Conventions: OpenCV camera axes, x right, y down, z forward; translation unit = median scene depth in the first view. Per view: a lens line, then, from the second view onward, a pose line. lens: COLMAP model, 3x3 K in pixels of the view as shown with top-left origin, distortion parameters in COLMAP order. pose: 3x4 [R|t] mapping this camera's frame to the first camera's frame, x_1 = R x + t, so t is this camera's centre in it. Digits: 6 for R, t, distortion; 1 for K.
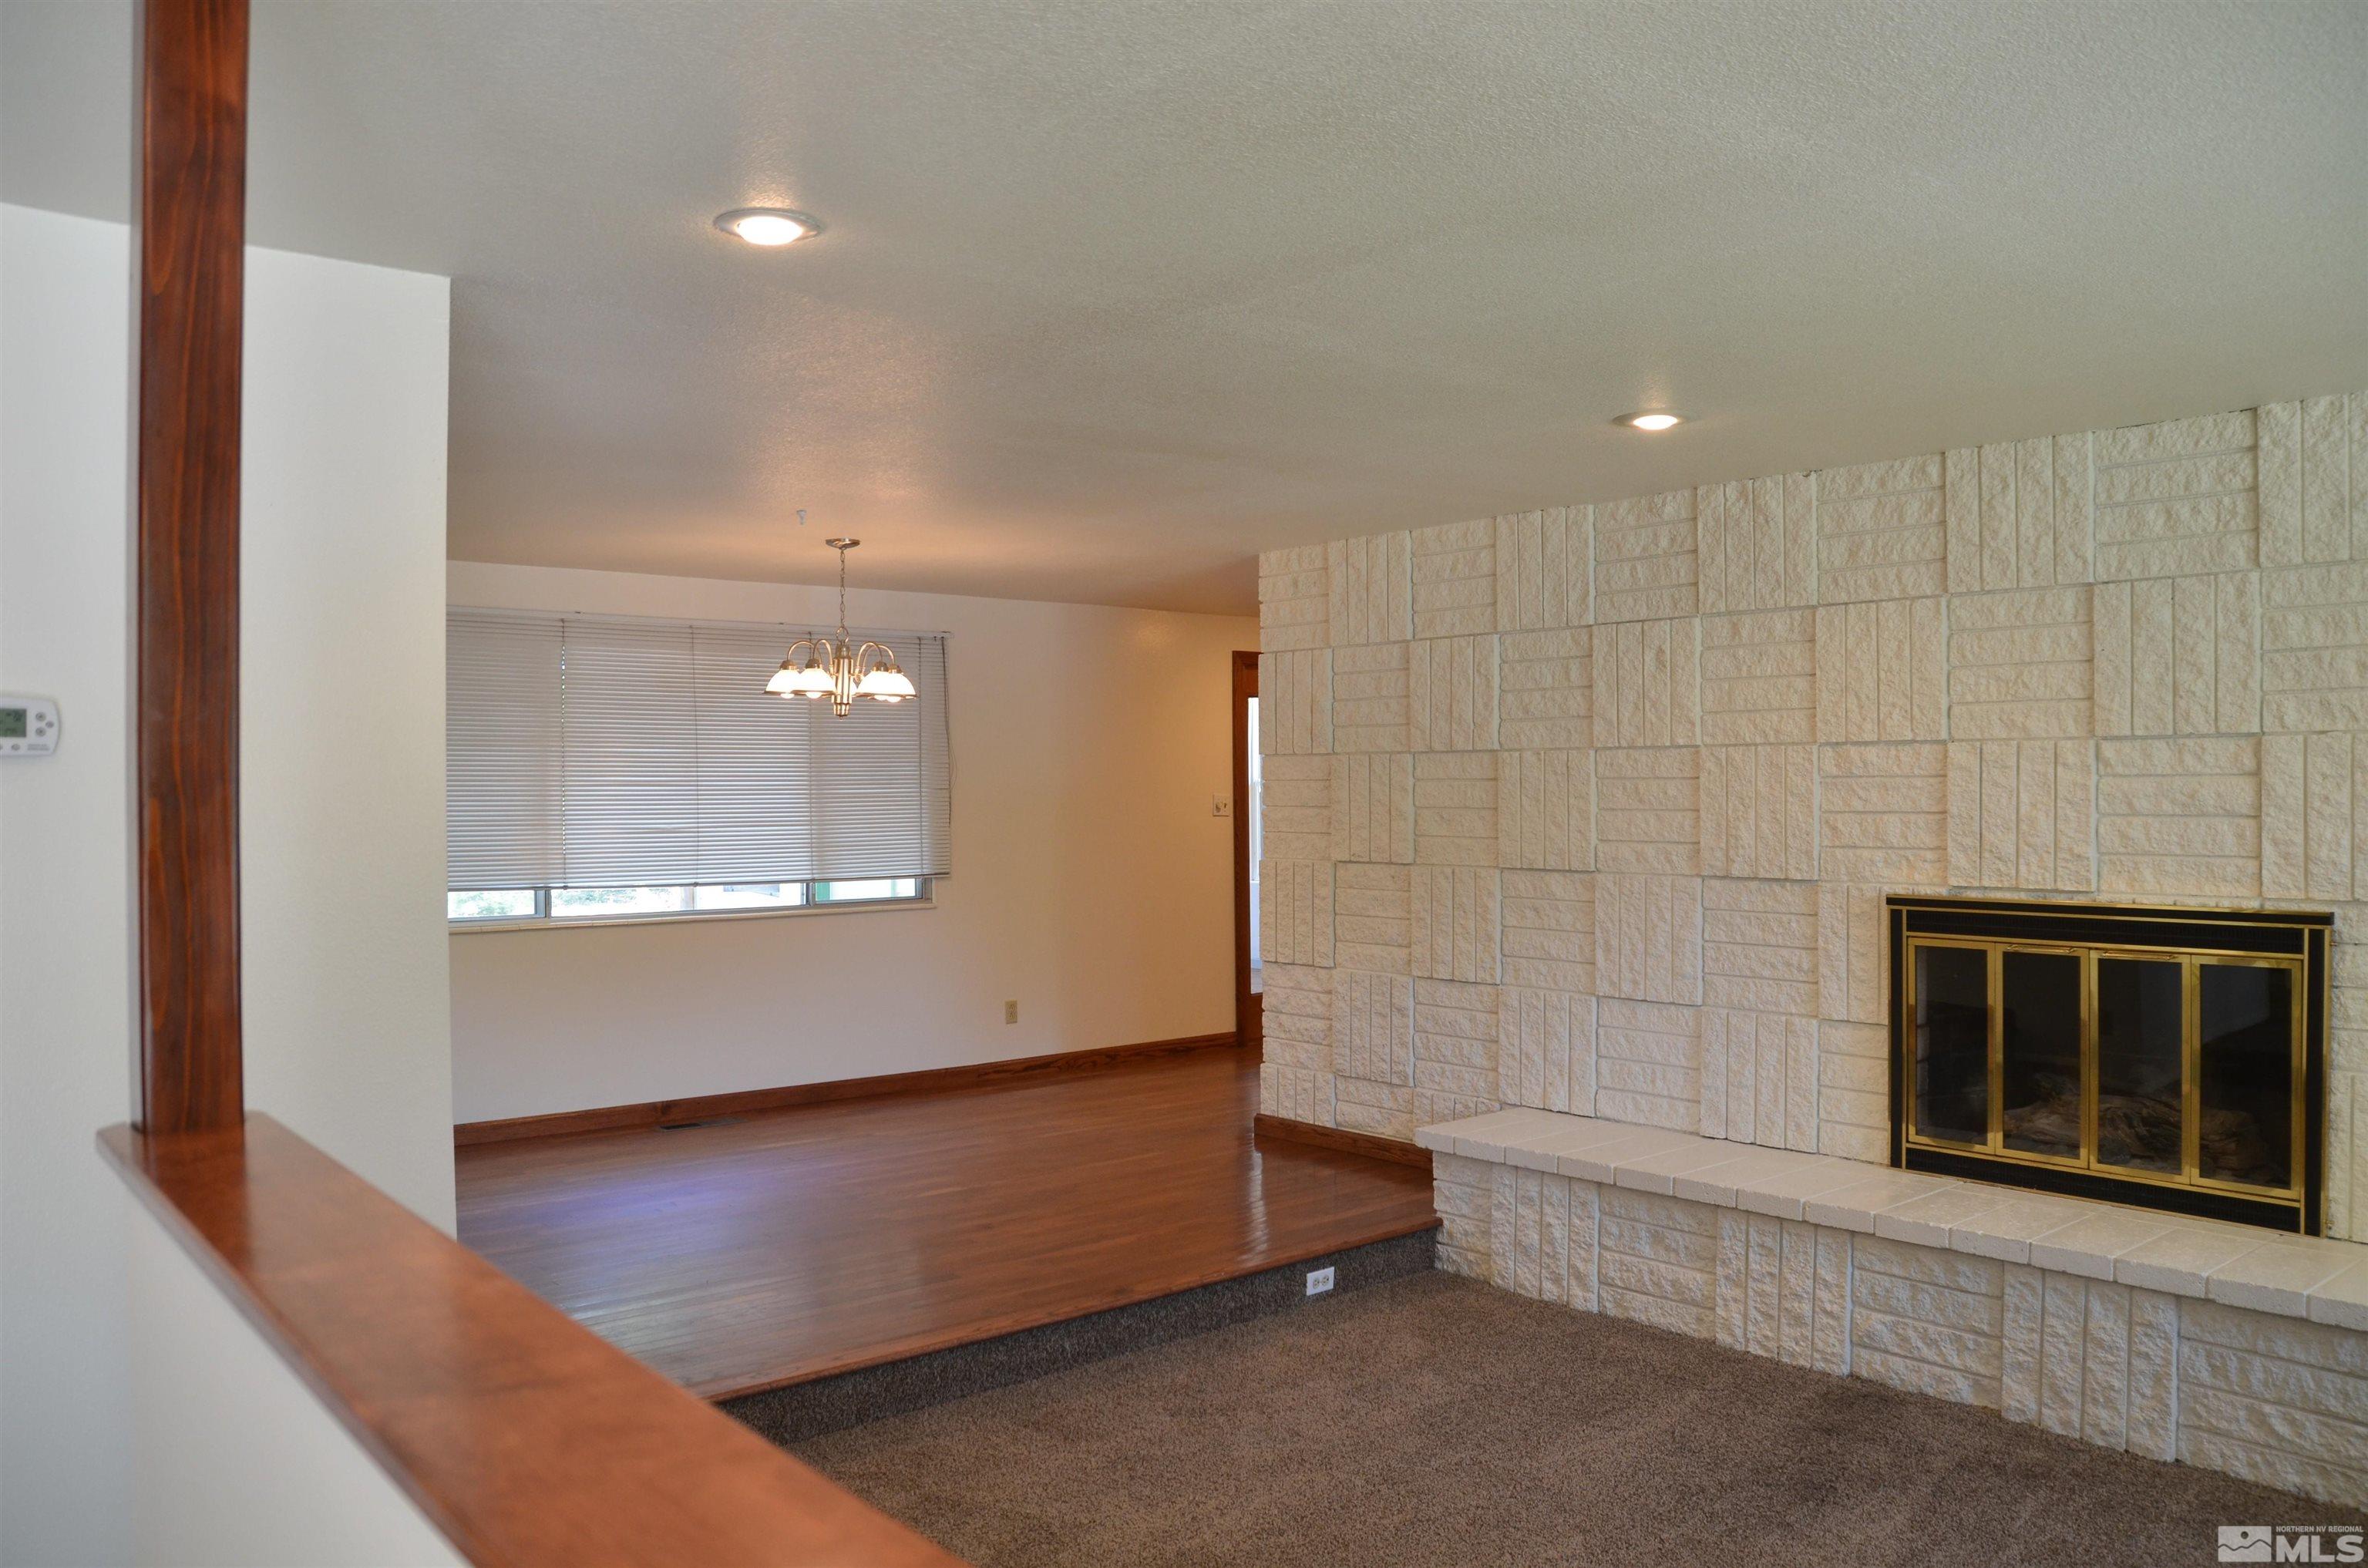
lens RADIAL K [[1711.5, 0, 1158.3], [0, 1711.5, 783.5], [0, 0, 1]] dist [-0.119758, 0.051975]
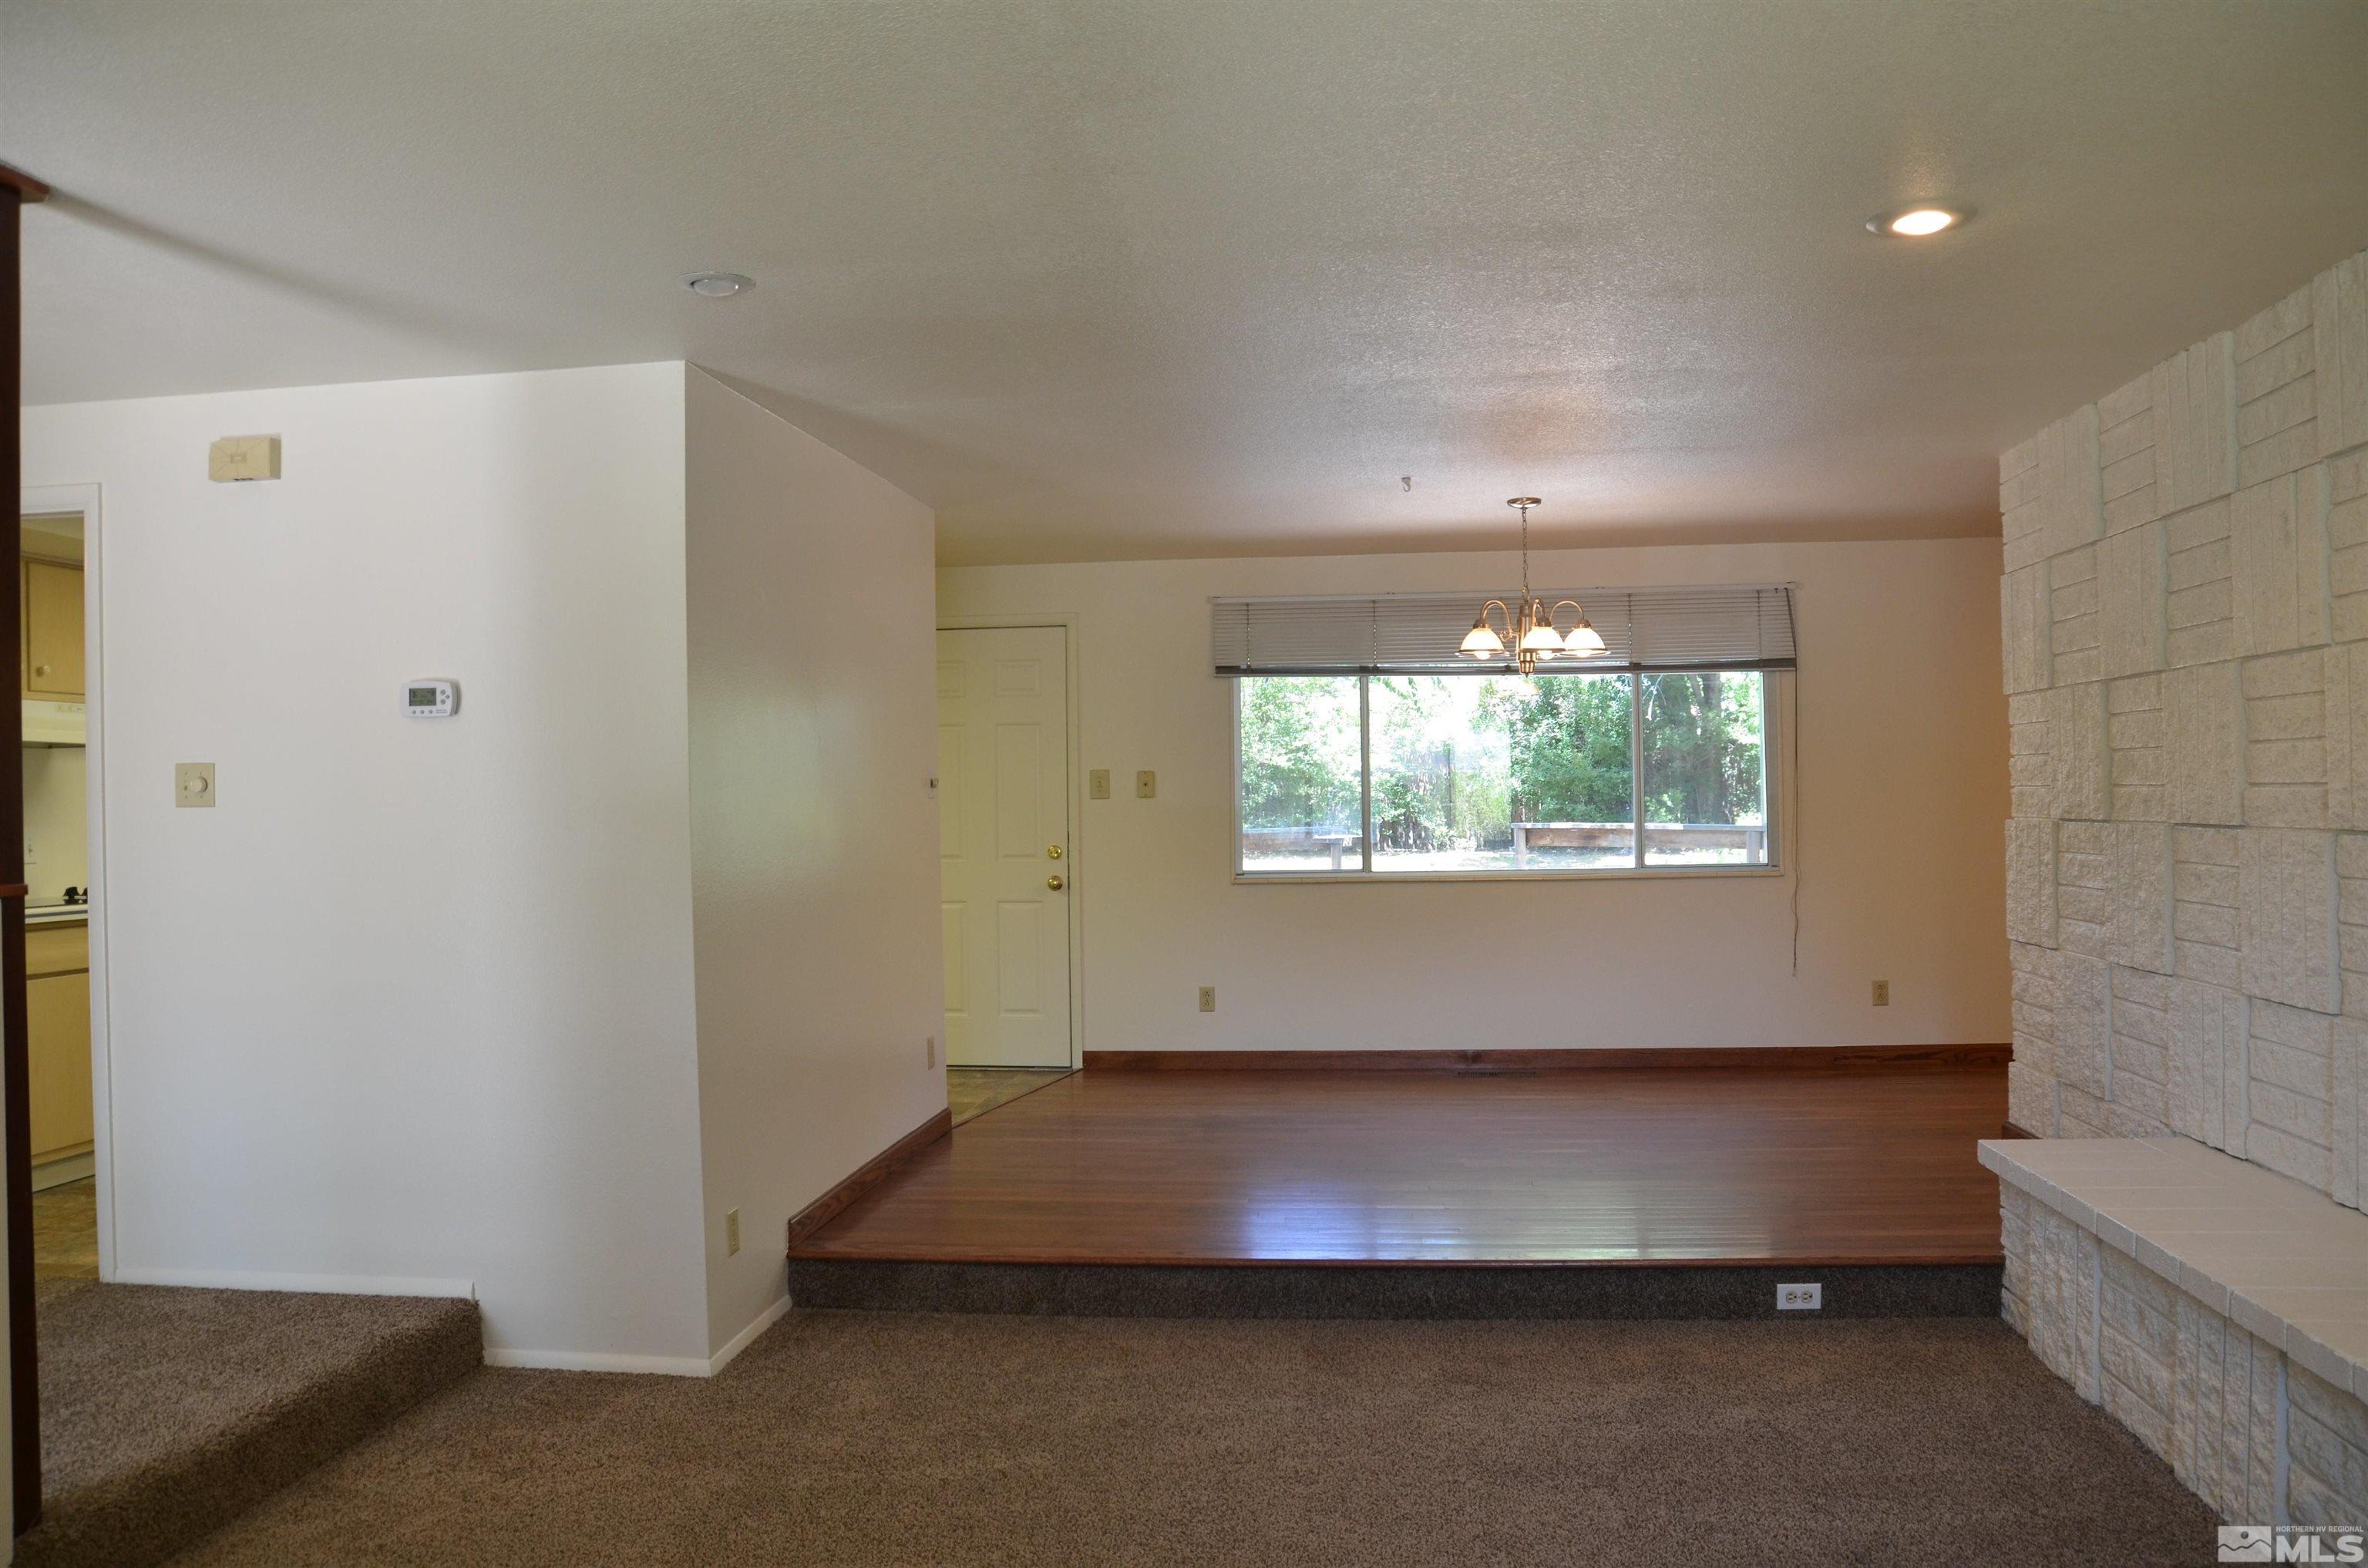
lens RADIAL K [[1711.5, 0, 1243.9], [0, 1711.5, 788.7], [0, 0, 1]] dist [-0.119758, 0.051975]
pose [[0.689257, -0.011905, -0.724419, 0.512003], [0.014452, 0.999892, -0.002681, 0.034053], [0.724373, -0.008621, 0.689355, 0.209594]]
